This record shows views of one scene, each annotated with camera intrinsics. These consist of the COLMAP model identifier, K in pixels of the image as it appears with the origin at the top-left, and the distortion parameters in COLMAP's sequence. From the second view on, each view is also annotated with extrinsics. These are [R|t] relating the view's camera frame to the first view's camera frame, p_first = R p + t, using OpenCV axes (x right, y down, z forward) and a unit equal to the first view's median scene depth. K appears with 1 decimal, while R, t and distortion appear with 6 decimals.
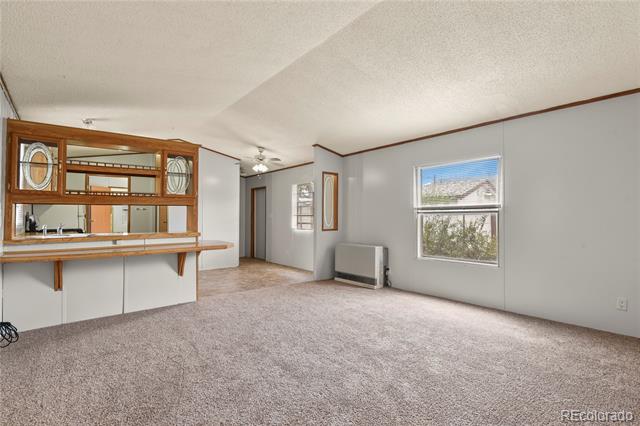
lens RADIAL K [[310.8, 0, 324.4], [0, 310.8, 213.9], [0, 0, 1]] dist [-0.004896, -0.003922]
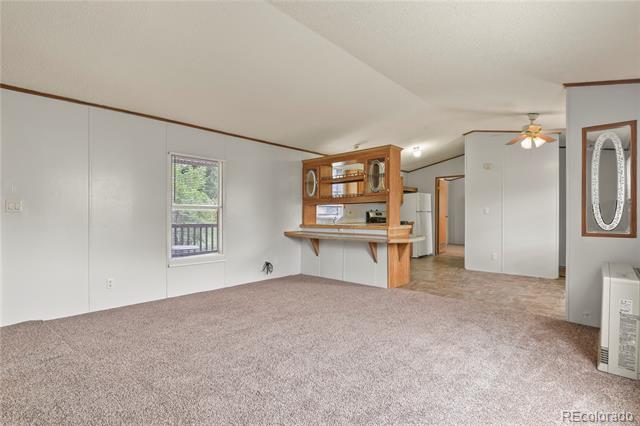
lens RADIAL K [[310.8, 0, 325.9], [0, 310.8, 211.8], [0, 0, 1]] dist [-0.004896, -0.003922]
pose [[0.131890, -0.007692, -0.991235, 0.691291], [0.014135, 0.999883, -0.005879, 0.013222], [0.991164, -0.013236, 0.131983, 0.690804]]
